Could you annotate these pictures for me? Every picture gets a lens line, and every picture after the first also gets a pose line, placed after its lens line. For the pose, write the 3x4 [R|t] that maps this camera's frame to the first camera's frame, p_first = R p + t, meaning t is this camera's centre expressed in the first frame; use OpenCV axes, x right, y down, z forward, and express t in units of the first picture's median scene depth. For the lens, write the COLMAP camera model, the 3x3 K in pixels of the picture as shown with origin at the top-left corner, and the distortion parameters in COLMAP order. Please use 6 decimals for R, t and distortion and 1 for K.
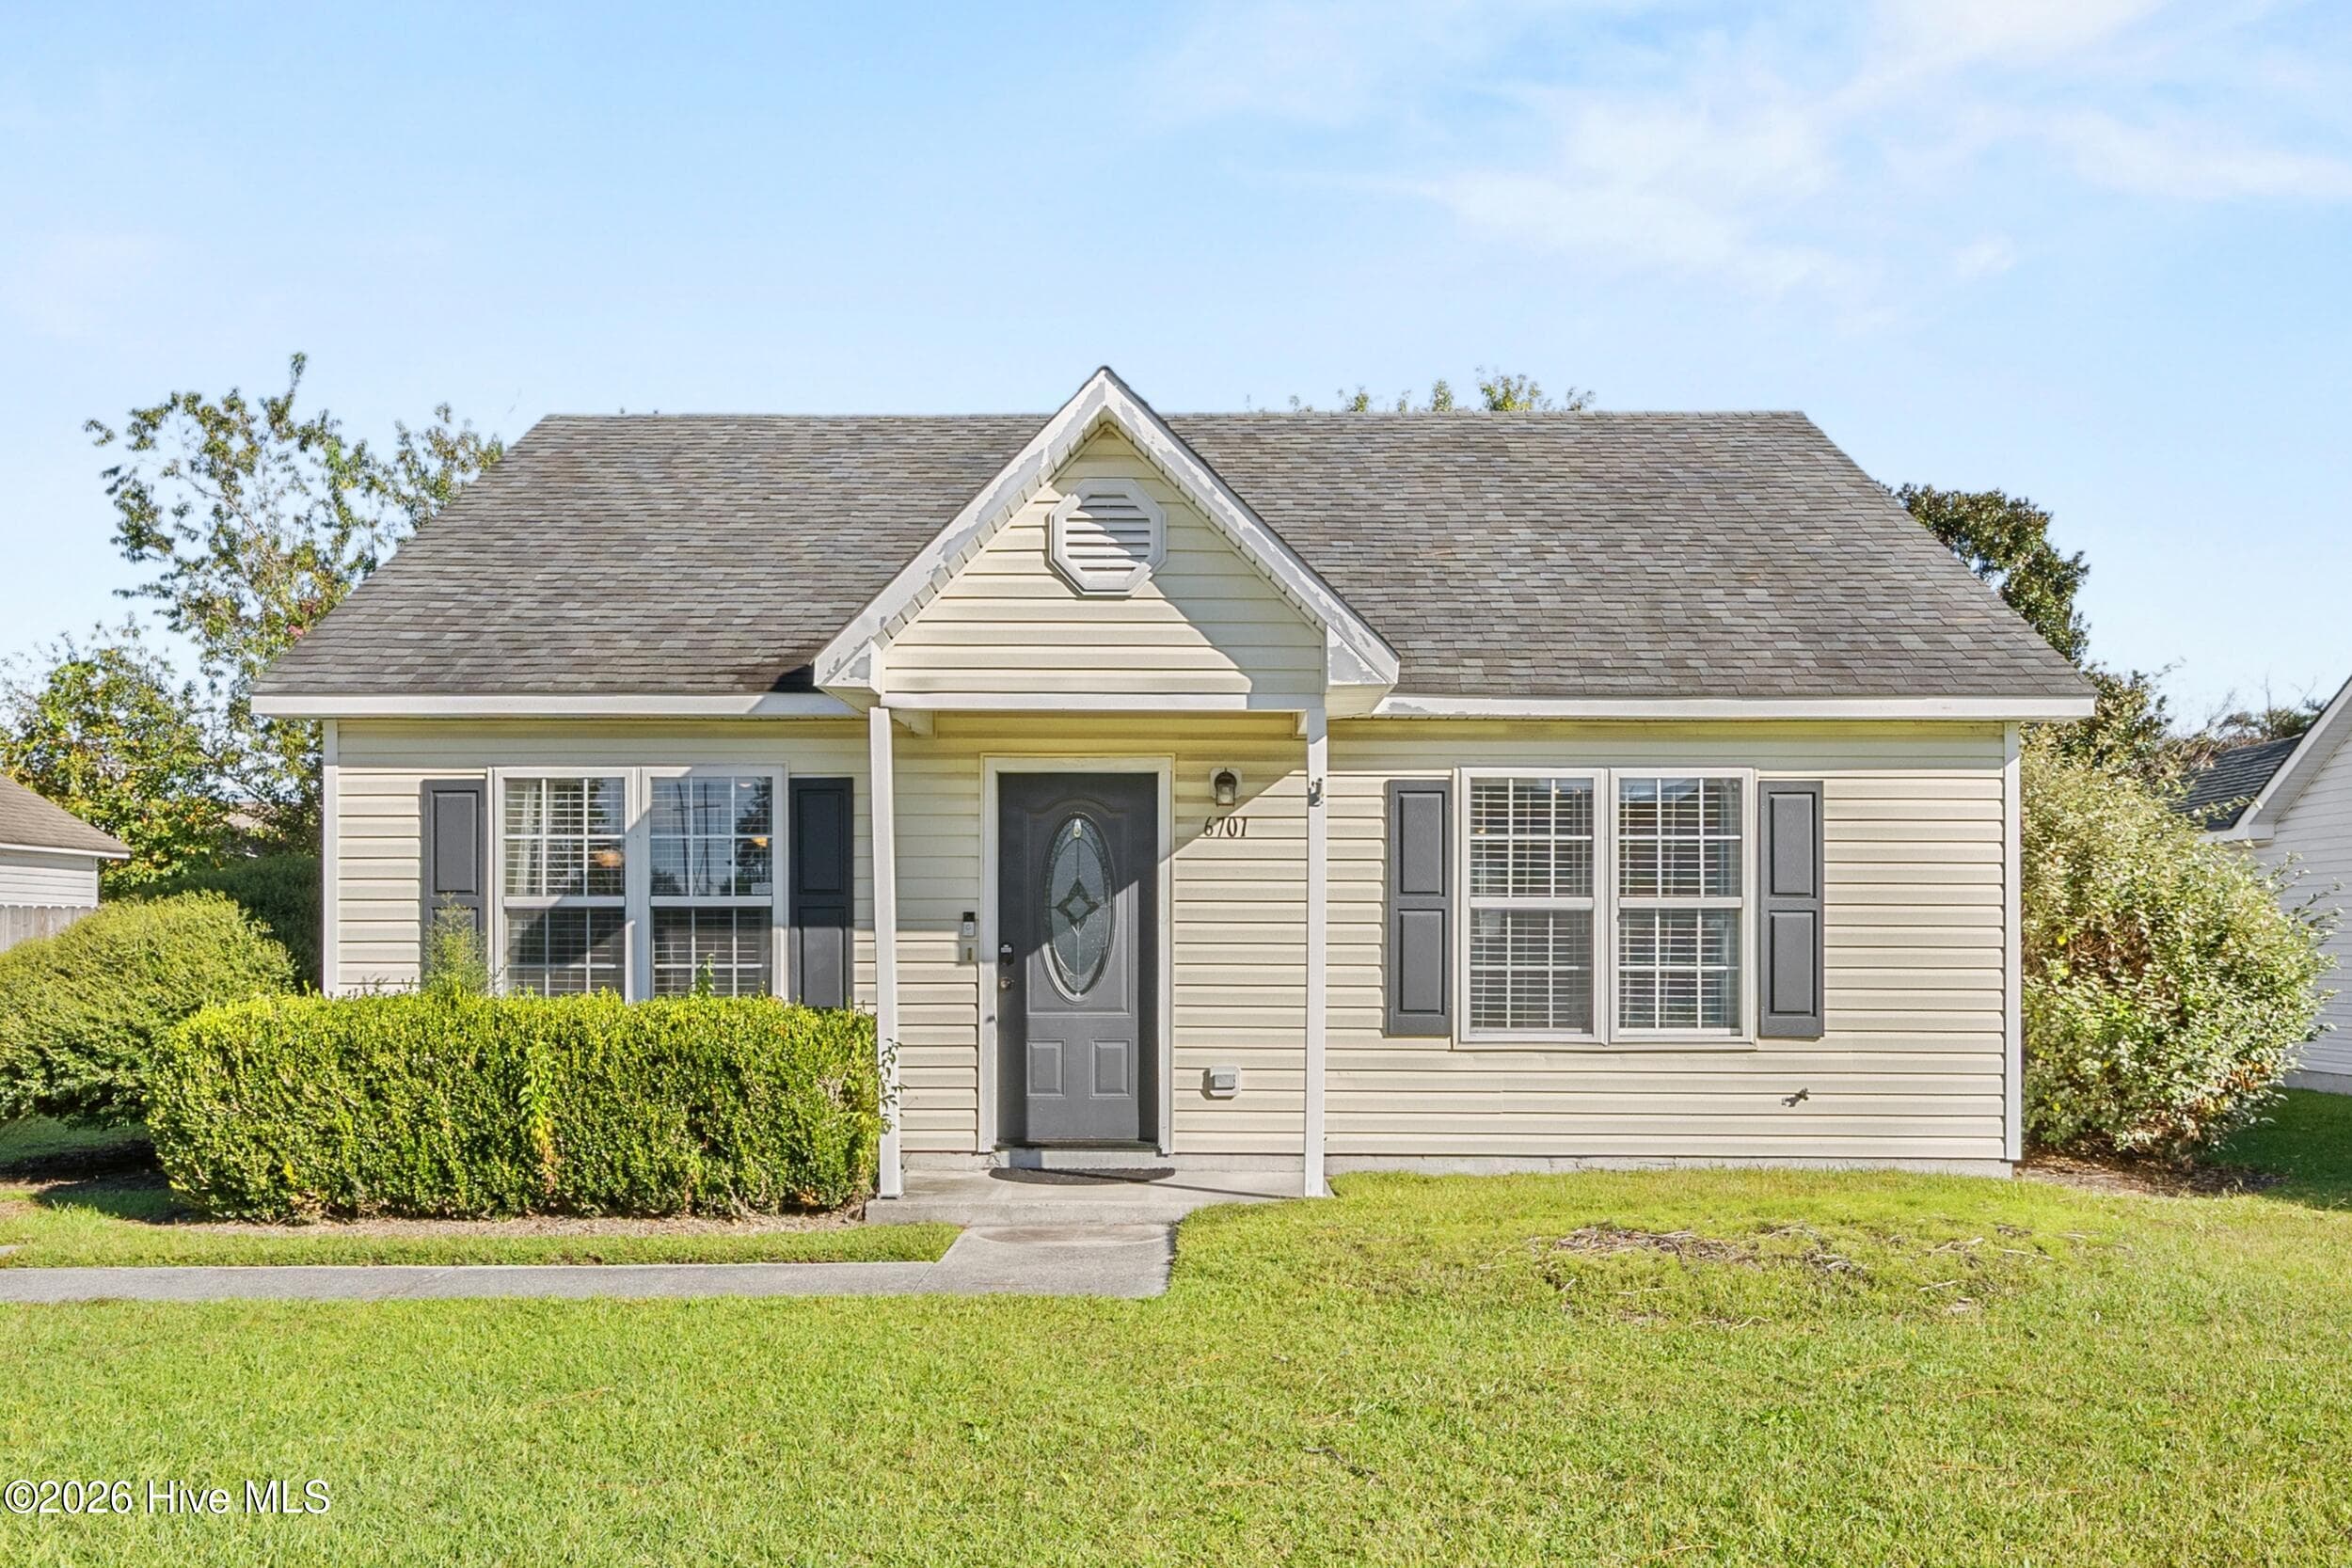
lens RADIAL K [[1823.7, 0, 1125.6], [0, 1823.7, 942.6], [0, 0, 1]] dist [-0.005201, -0.002060]
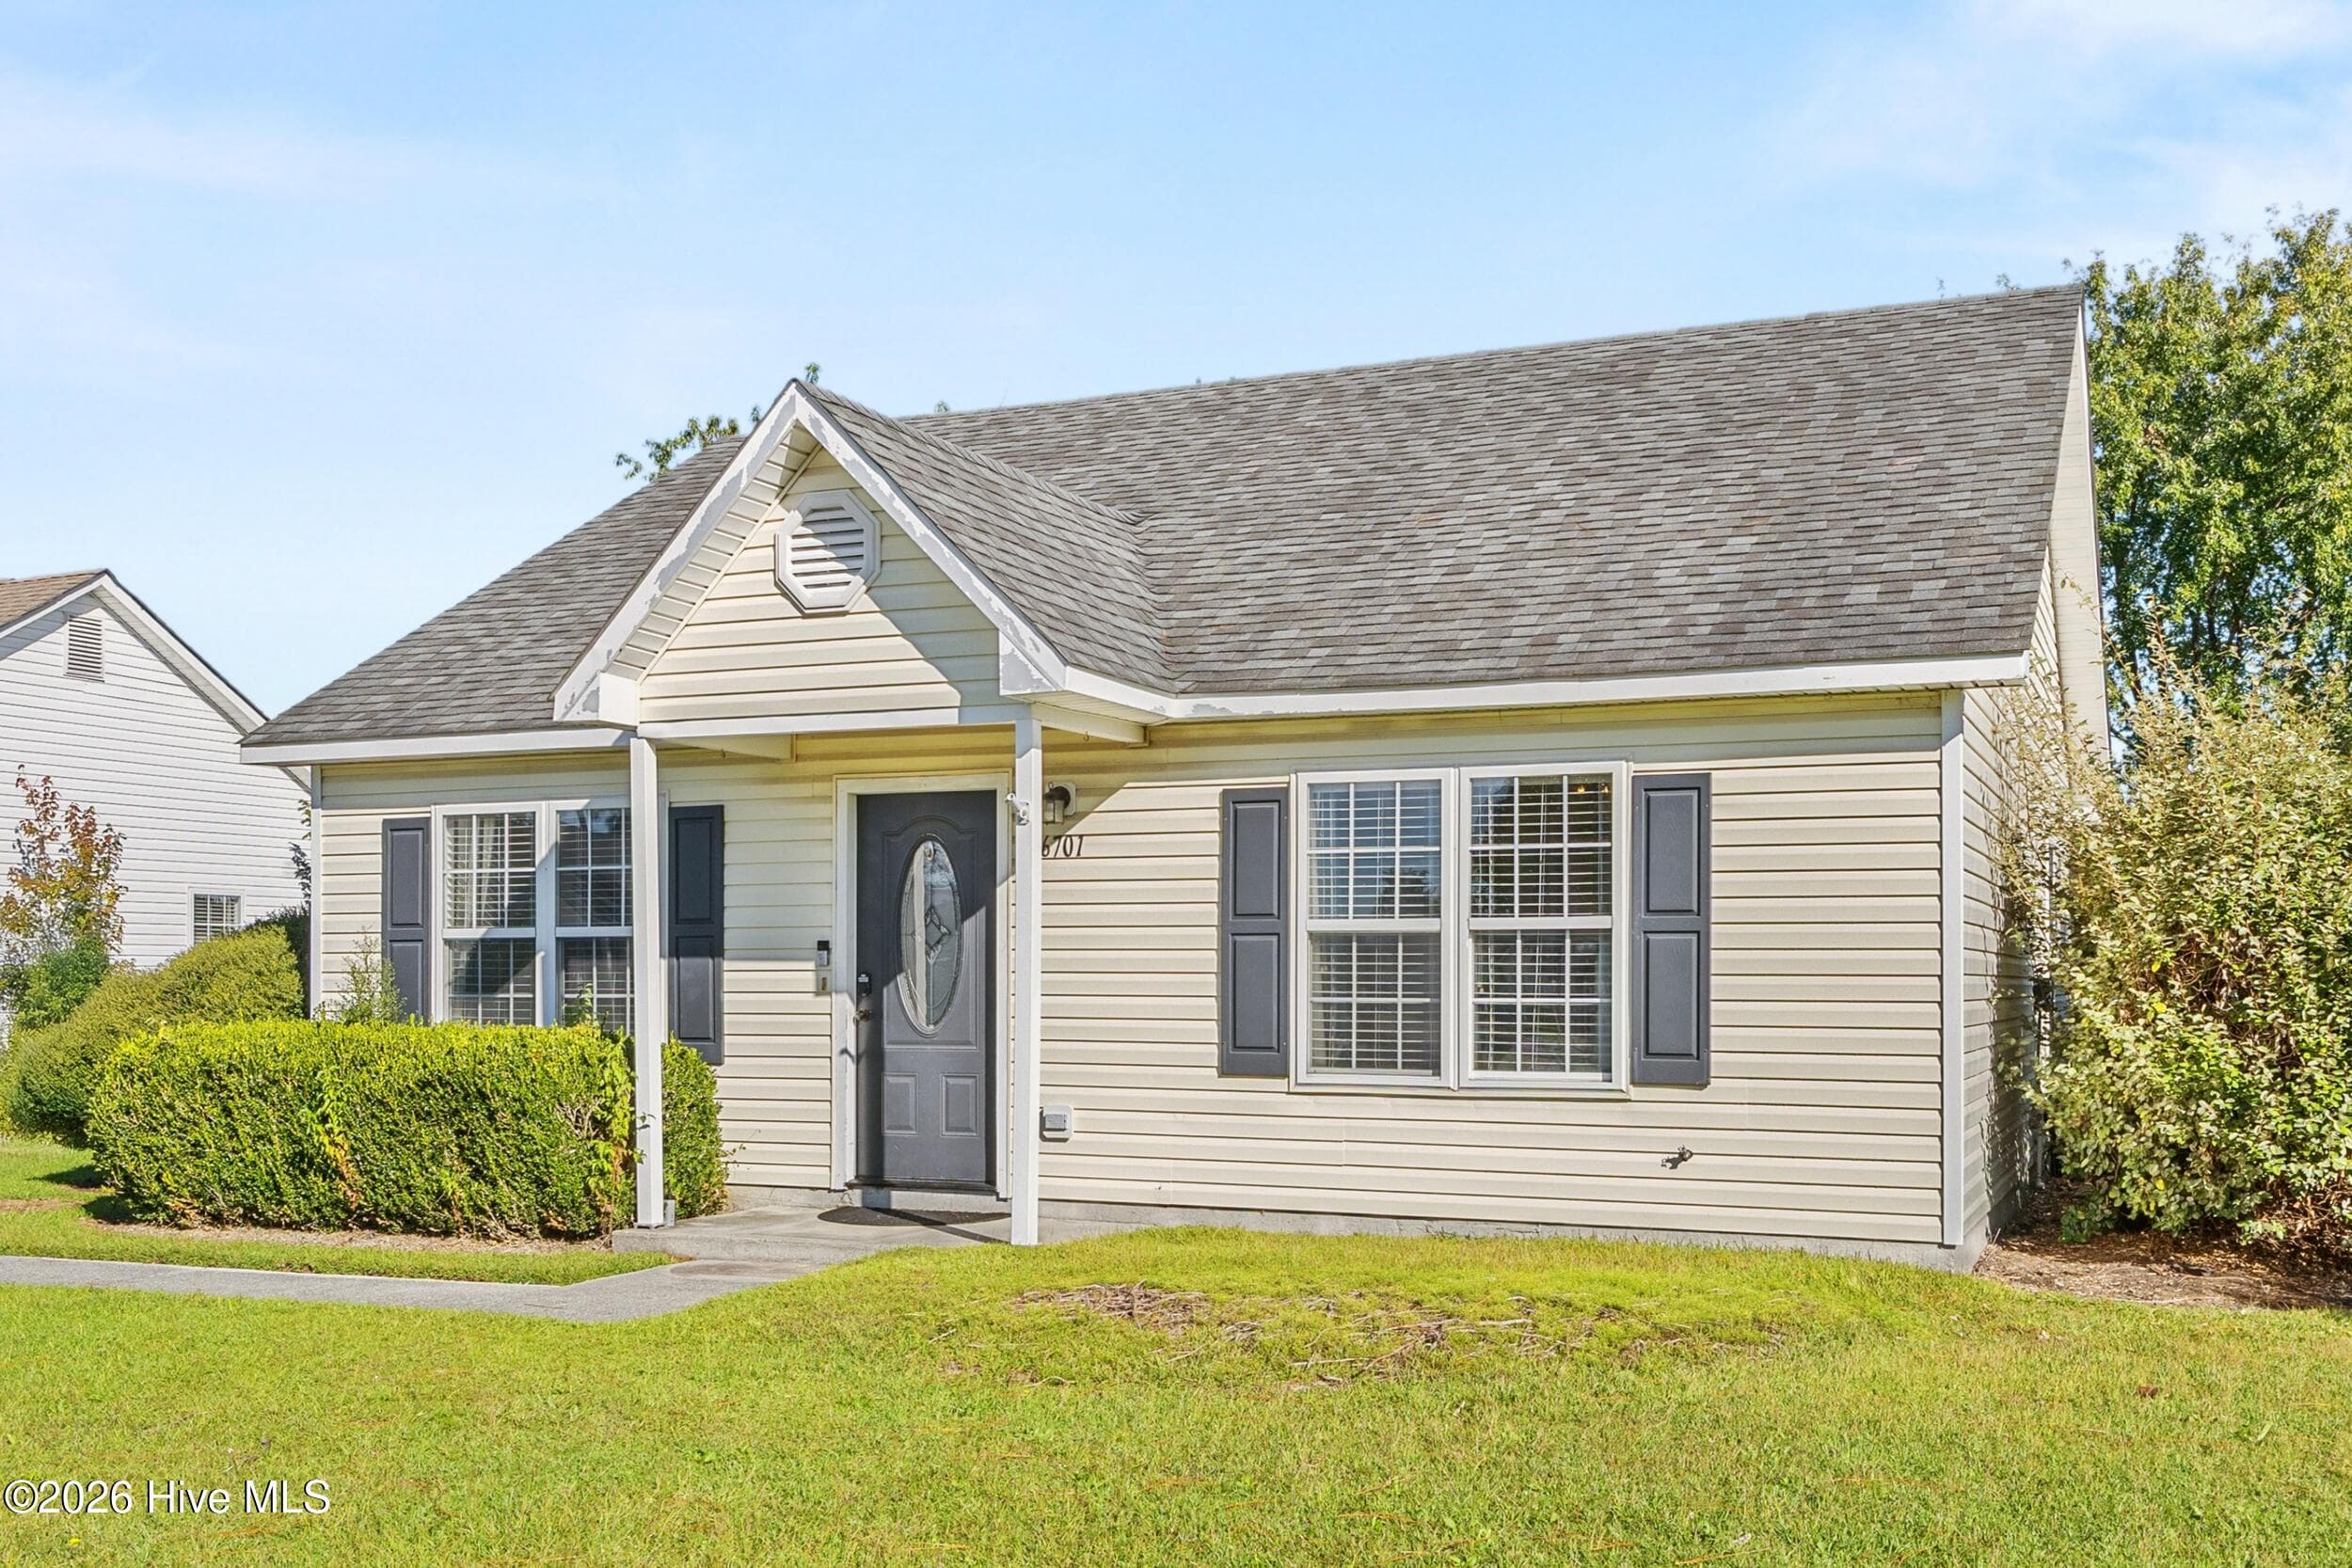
lens RADIAL K [[2173.7, 0, 1186.1], [0, 2173.7, 965.3], [0, 0, 1]] dist [-0.004125, -0.007619]
pose [[0.927763, -0.003134, -0.373156, 0.526101], [0.002245, 0.999994, -0.002816, 0.000131], [0.373162, 0.001775, 0.927764, 0.003477]]
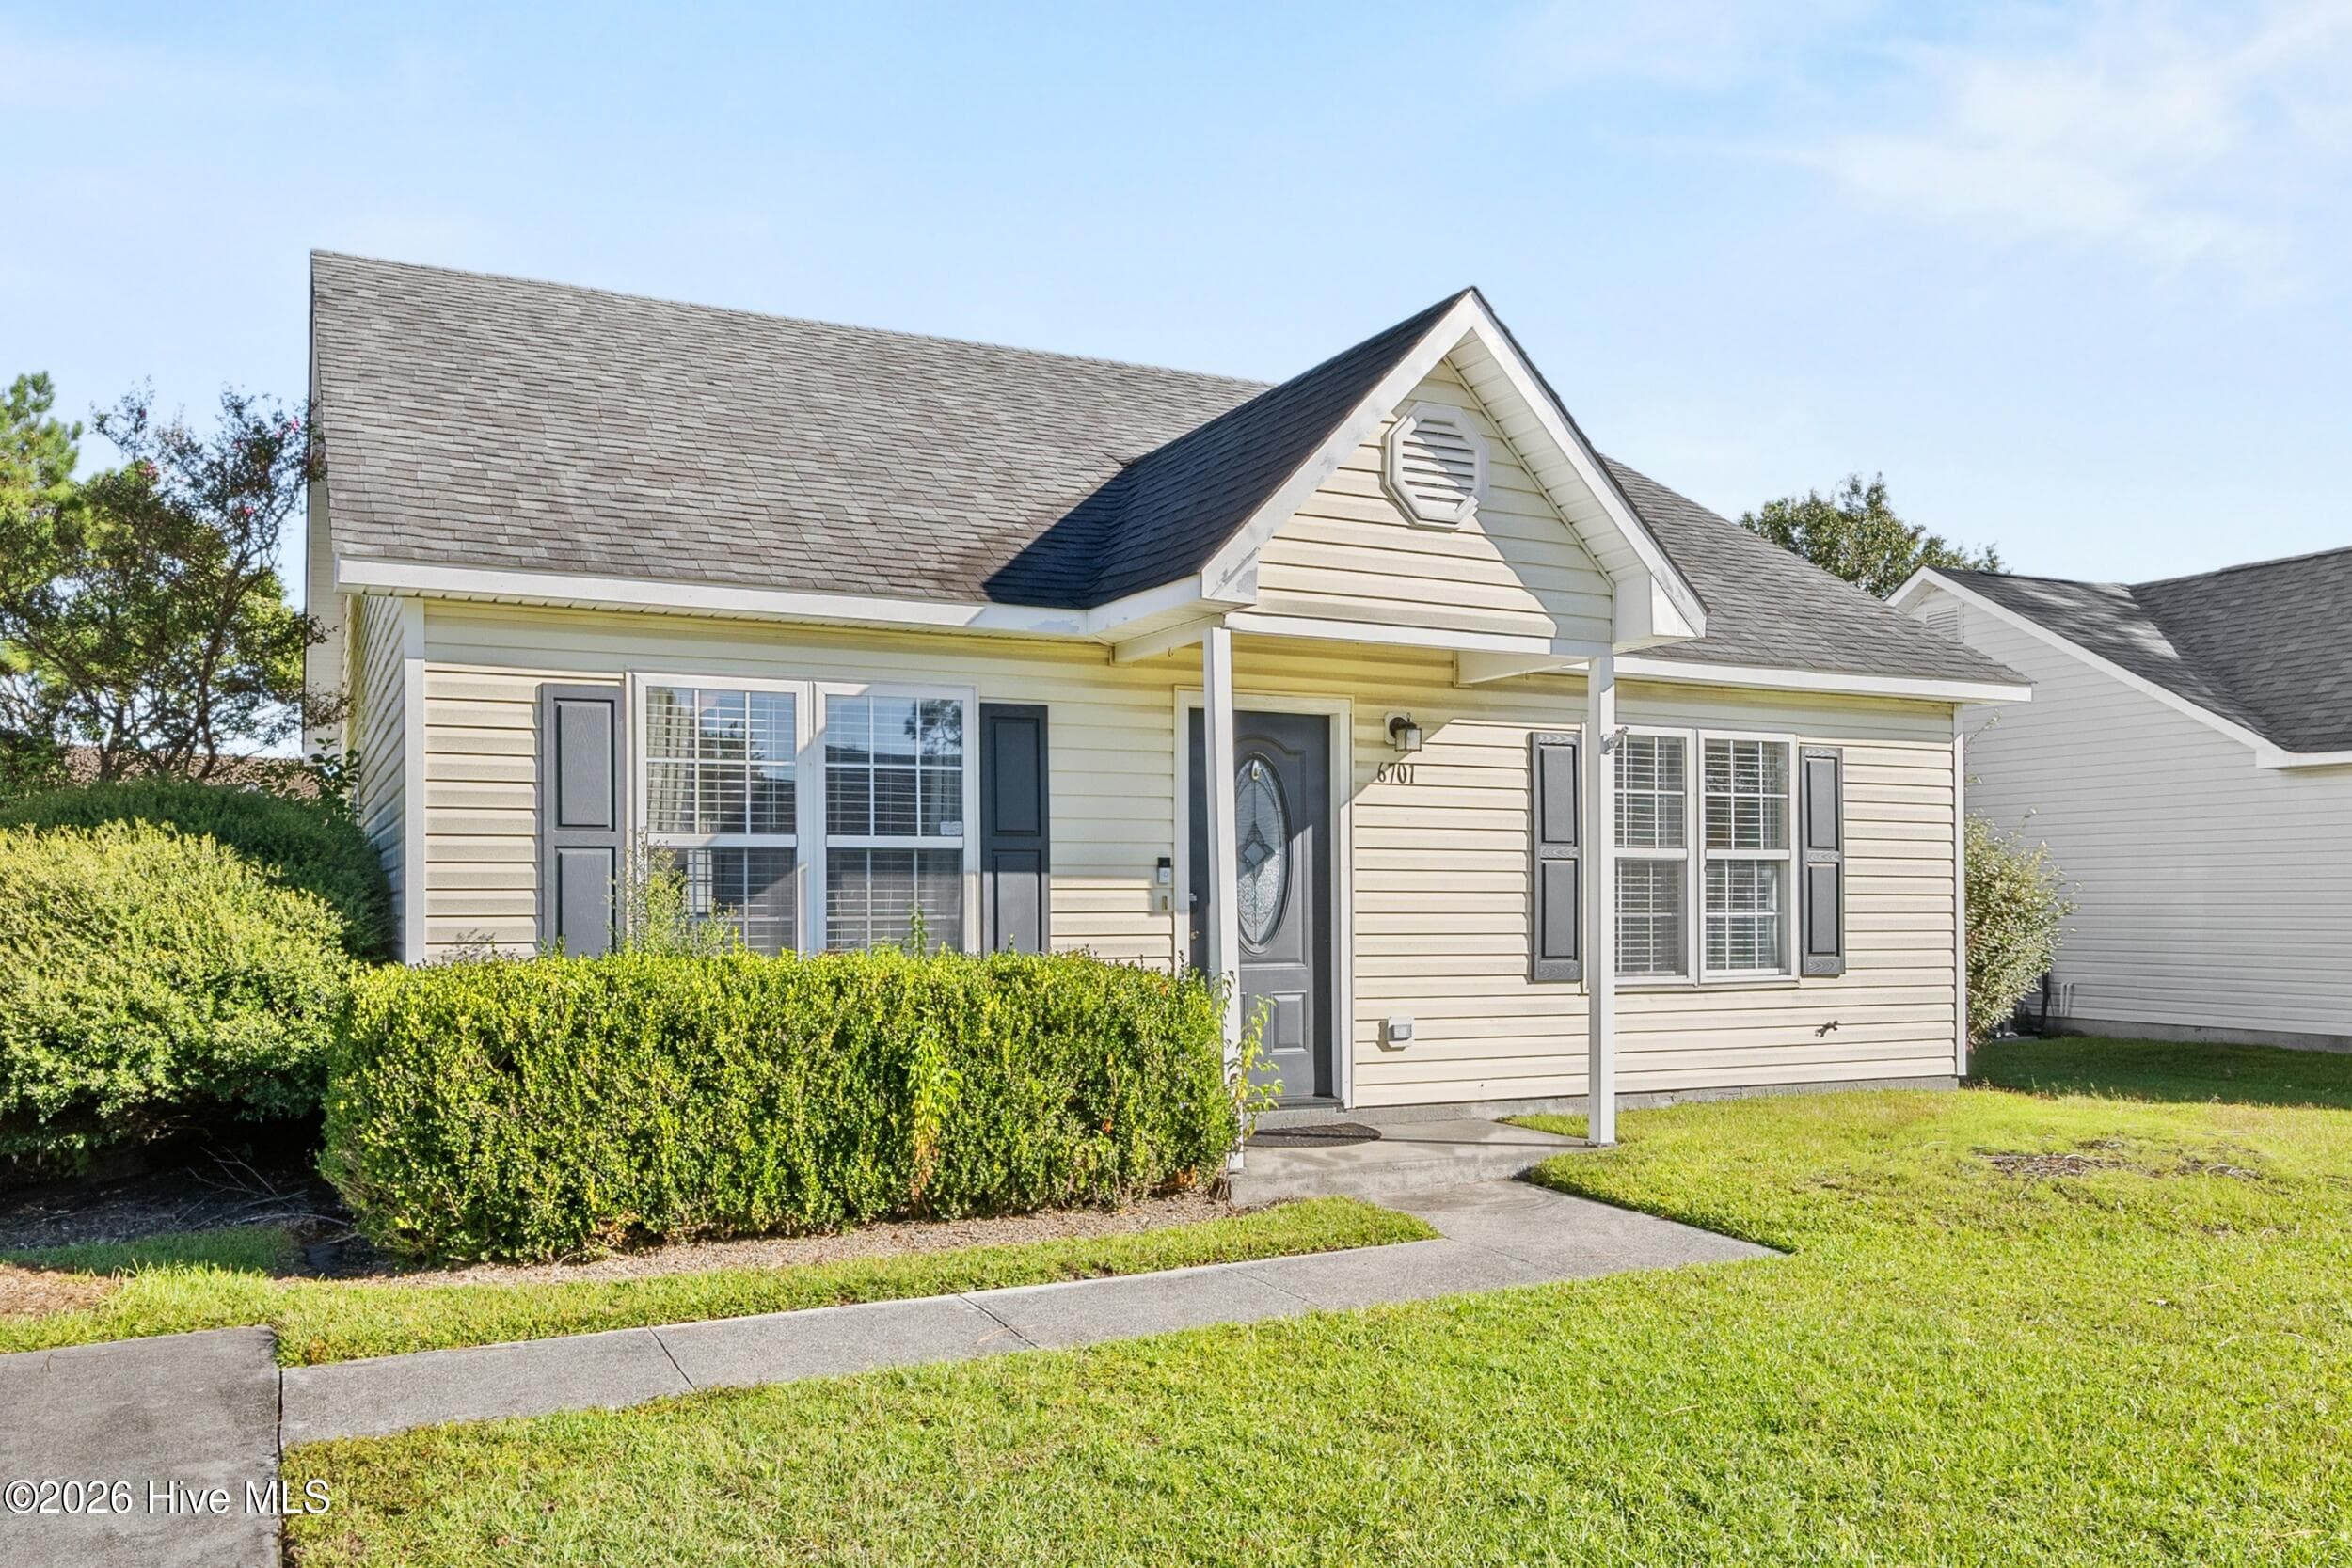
lens RADIAL K [[1738.4, 0, 1068.1], [0, 1738.4, 890.7], [0, 0, 1]] dist [-0.003732, -0.000944]
pose [[0.905208, 0.000631, 0.424968, -0.506559], [0.001006, 0.999993, -0.003627, 0.003285], [-0.424967, 0.003711, 0.905201, 0.228092]]
